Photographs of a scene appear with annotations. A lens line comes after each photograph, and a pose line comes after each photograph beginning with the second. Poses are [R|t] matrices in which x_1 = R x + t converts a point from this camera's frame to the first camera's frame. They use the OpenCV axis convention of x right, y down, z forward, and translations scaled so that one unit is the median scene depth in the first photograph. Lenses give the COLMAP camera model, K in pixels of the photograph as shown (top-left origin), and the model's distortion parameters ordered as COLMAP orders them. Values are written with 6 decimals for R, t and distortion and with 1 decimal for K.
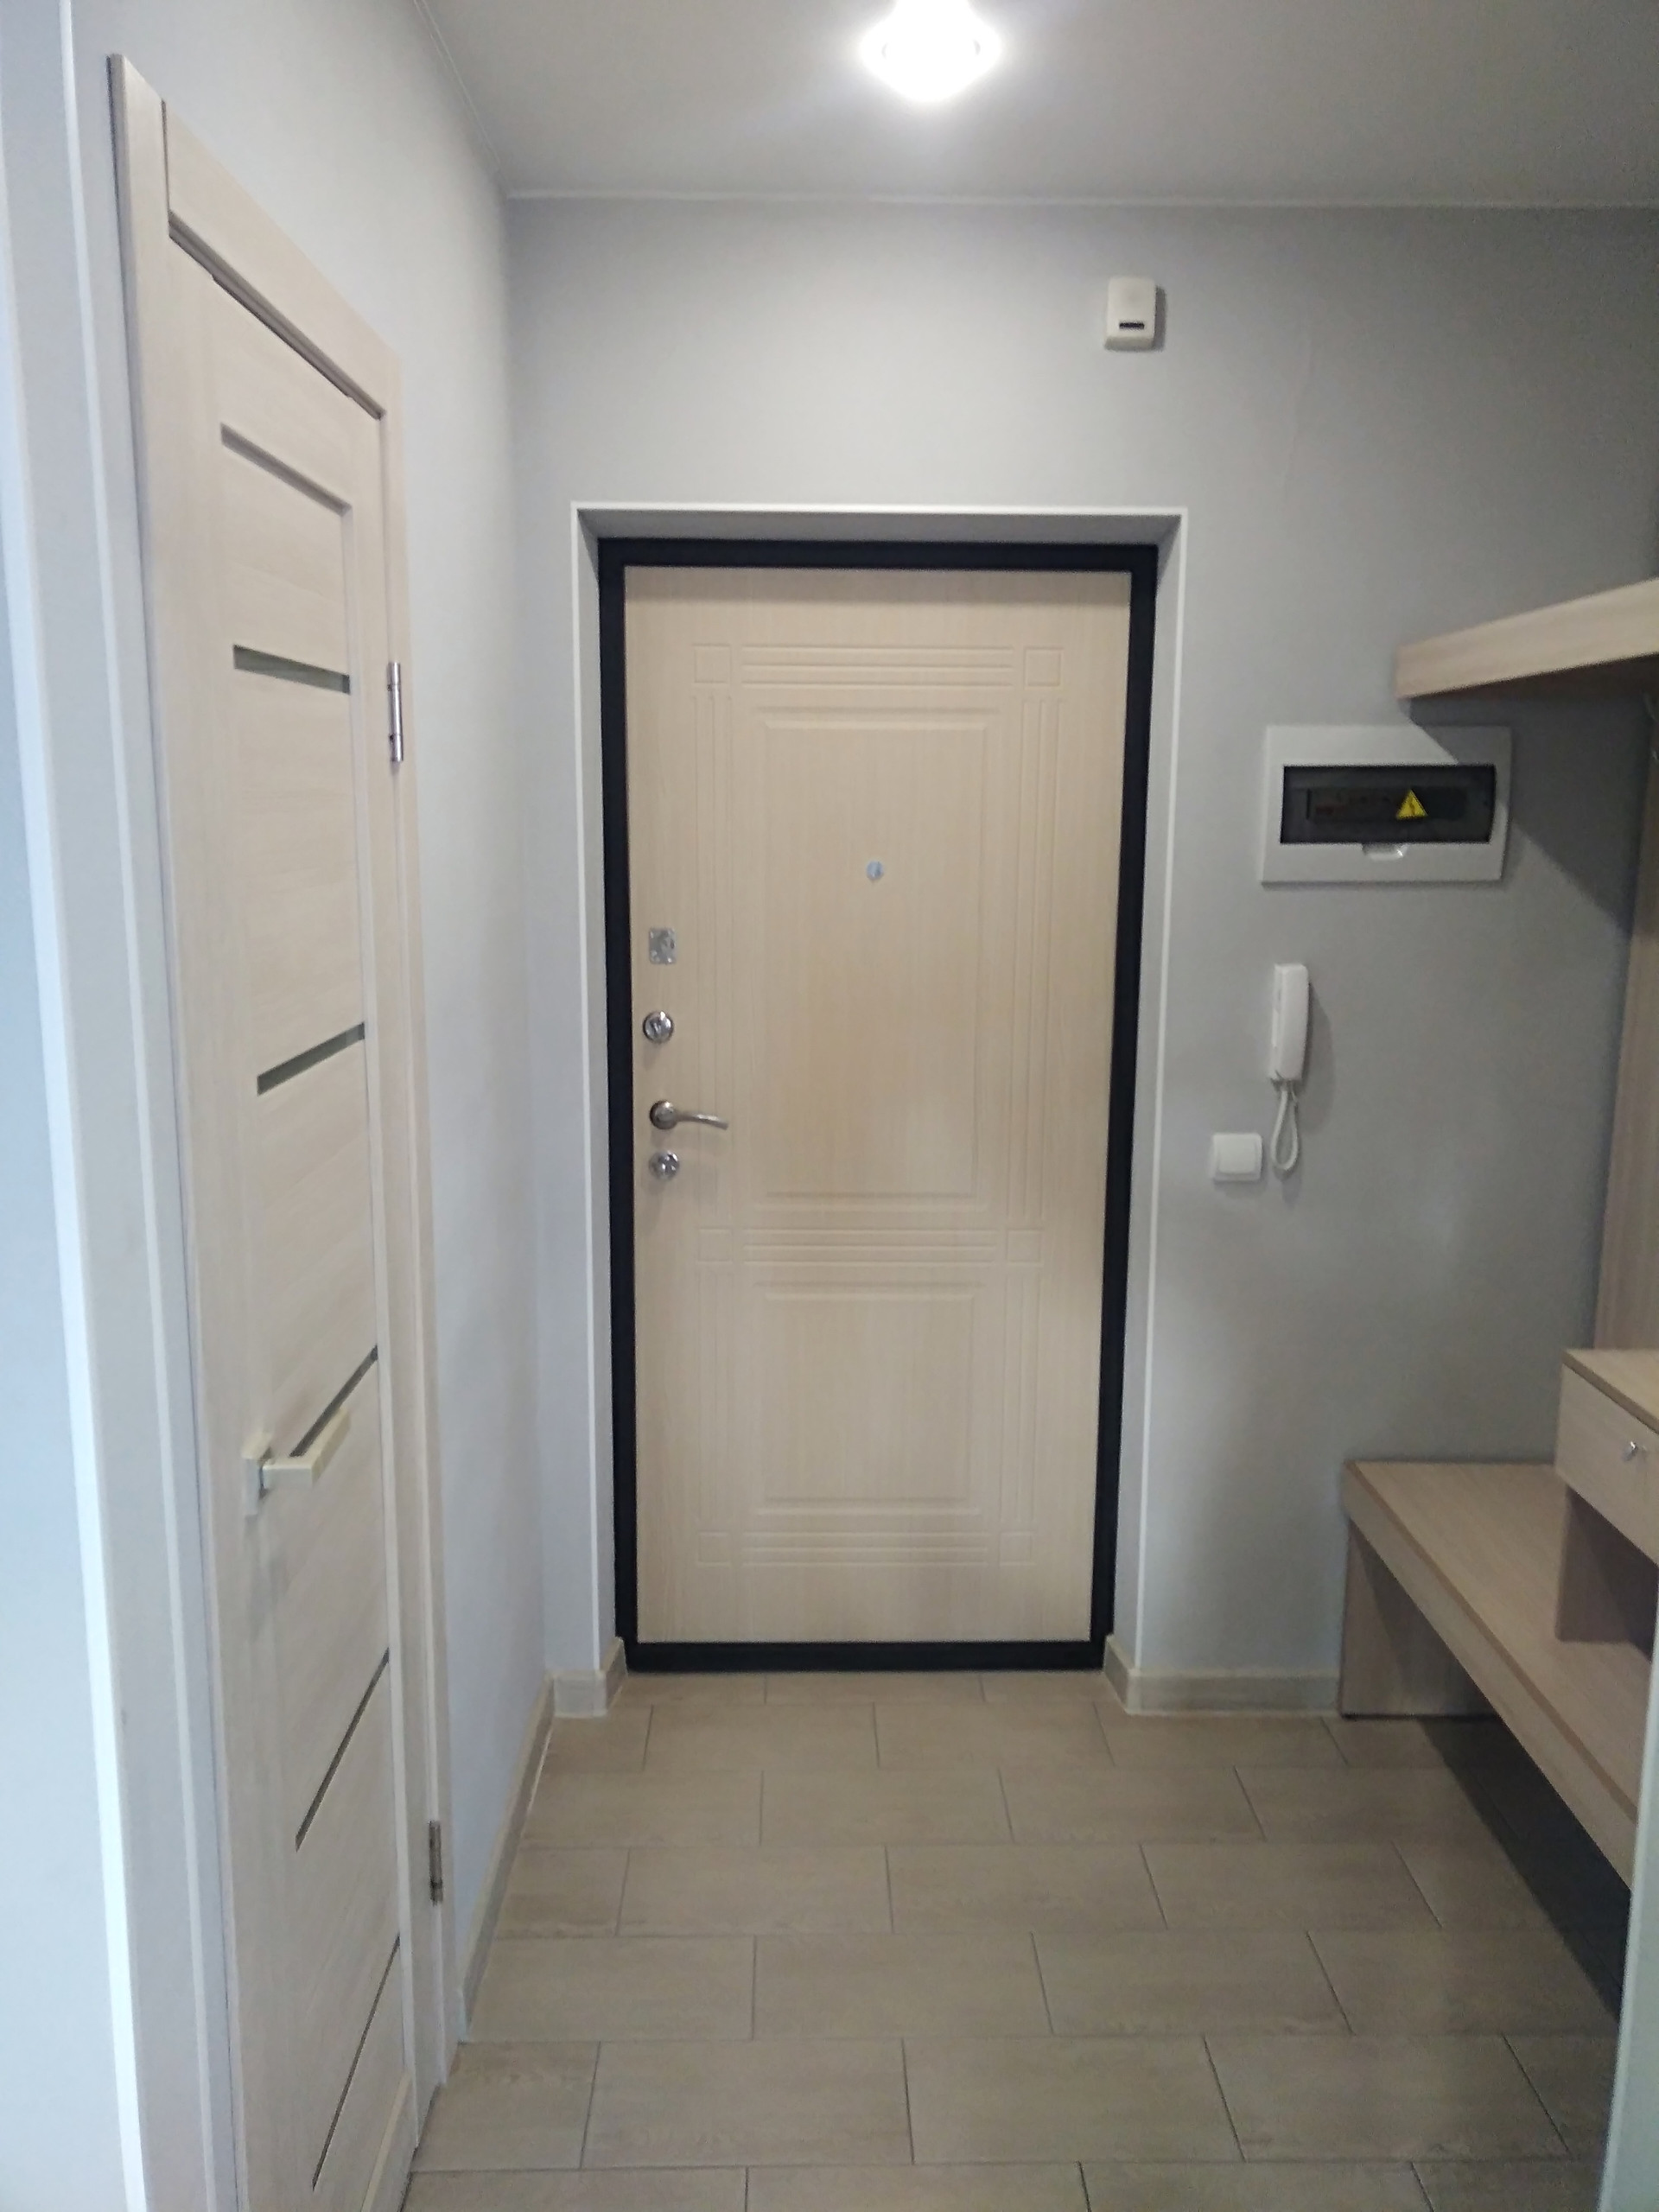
lens RADIAL K [[1654.2, 0, 838.9], [0, 1654.2, 1106.2], [0, 0, 1]] dist [0.014705, -0.015085]
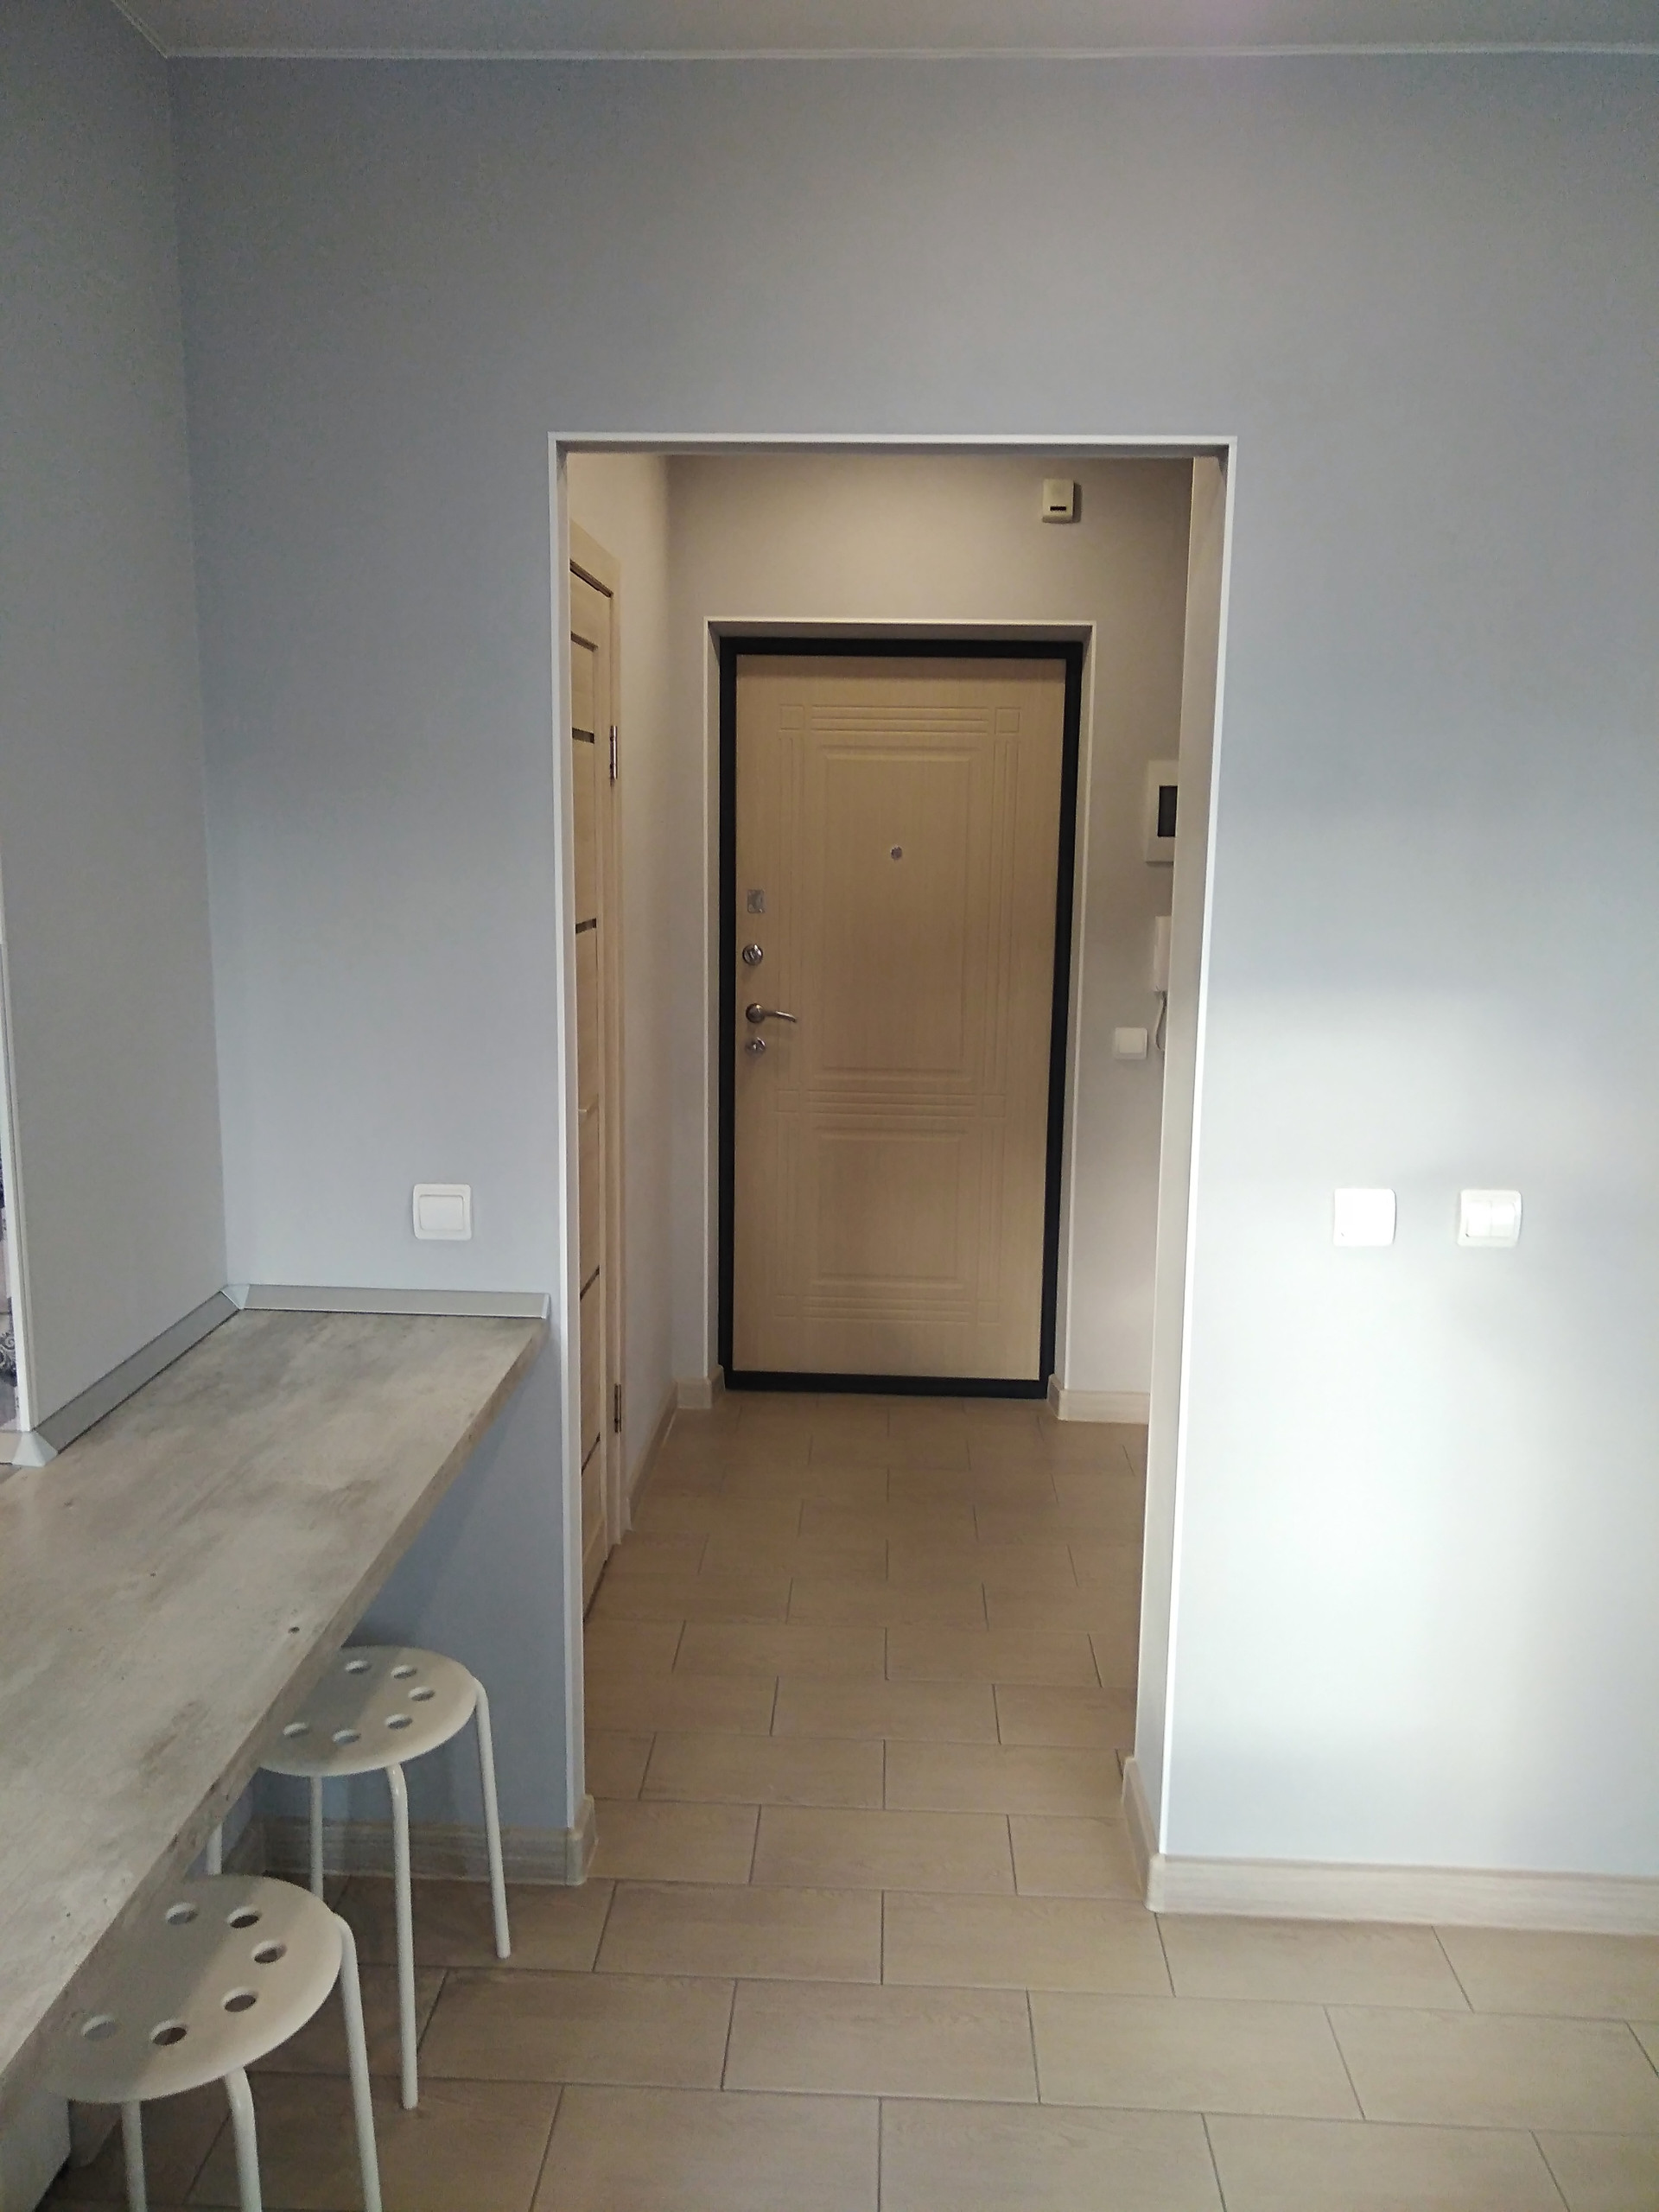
lens RADIAL K [[1654.2, 0, 871.0], [0, 1654.2, 1094.8], [0, 0, 1]] dist [0.014705, -0.015085]
pose [[0.999188, 0.014875, -0.037440, 0.060962], [-0.015583, 0.999704, -0.018673, 0.113174], [0.037151, 0.019242, 0.999124, -0.538334]]
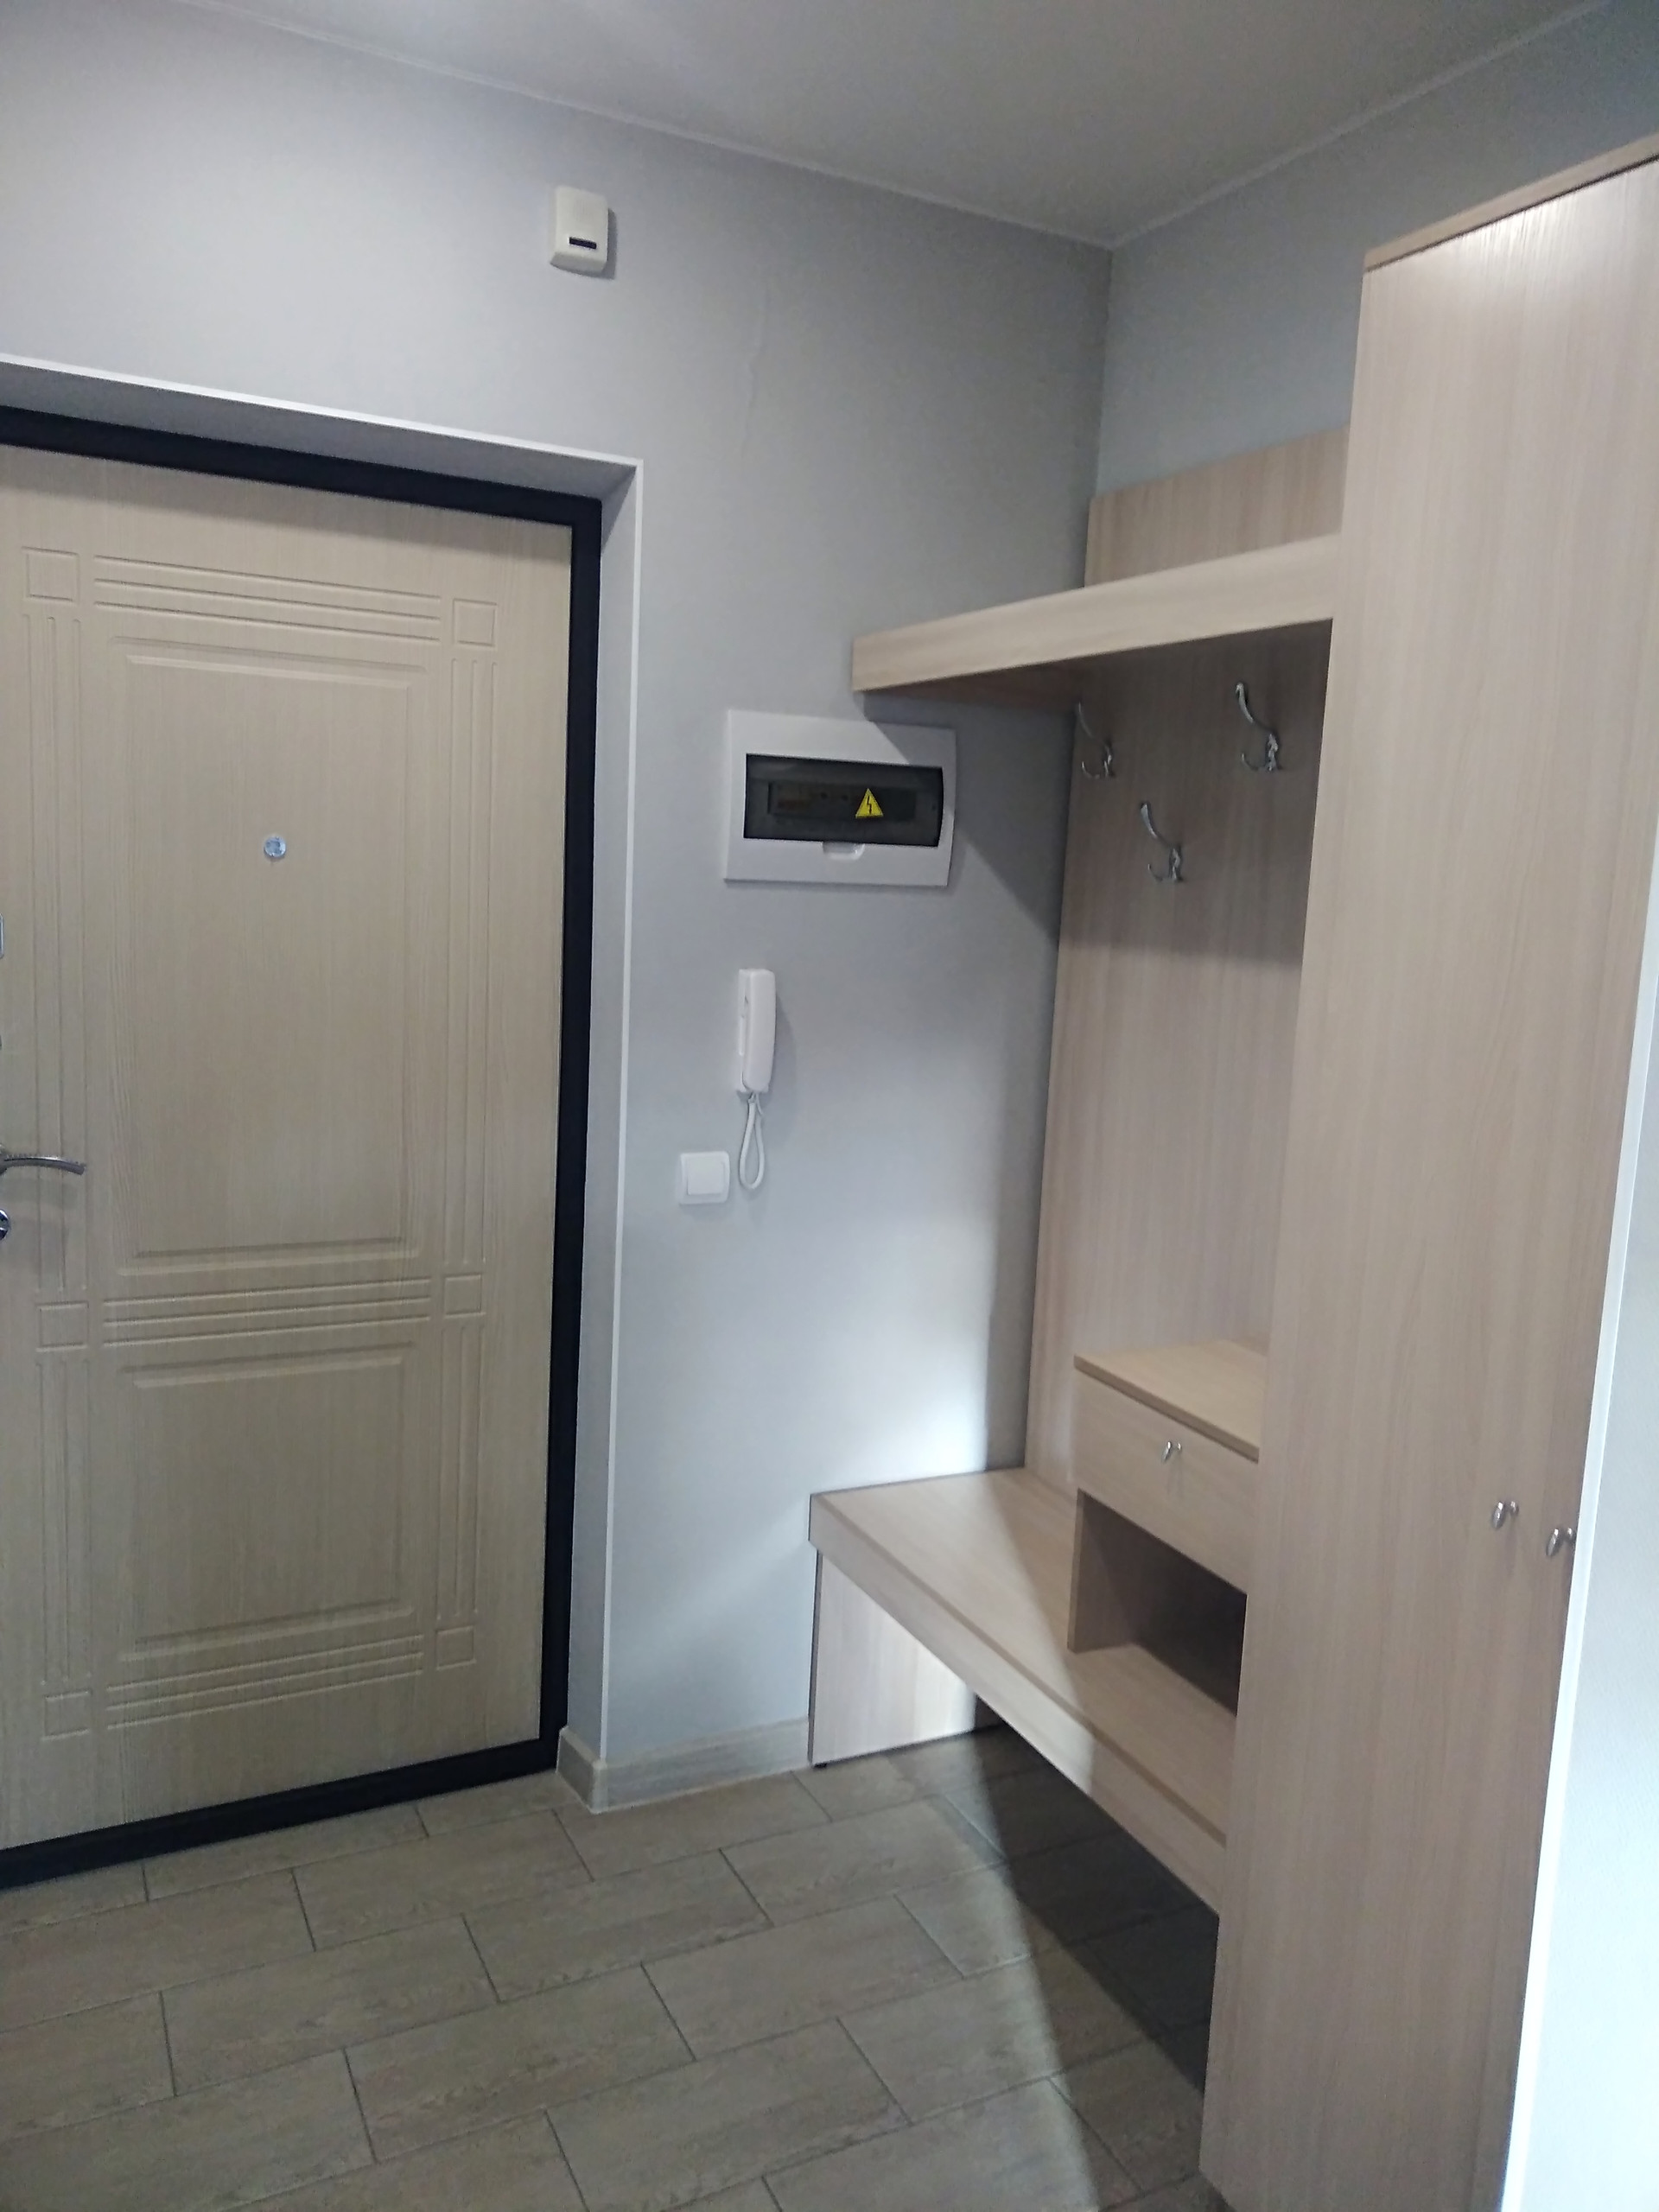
lens RADIAL K [[1654.2, 0, 849.4], [0, 1654.2, 1107.2], [0, 0, 1]] dist [0.014705, -0.015085]
pose [[0.894410, -0.026909, 0.446438, -0.097345], [0.037780, 0.999166, -0.015465, 0.008684], [-0.445650, 0.030699, 0.894681, 0.147786]]
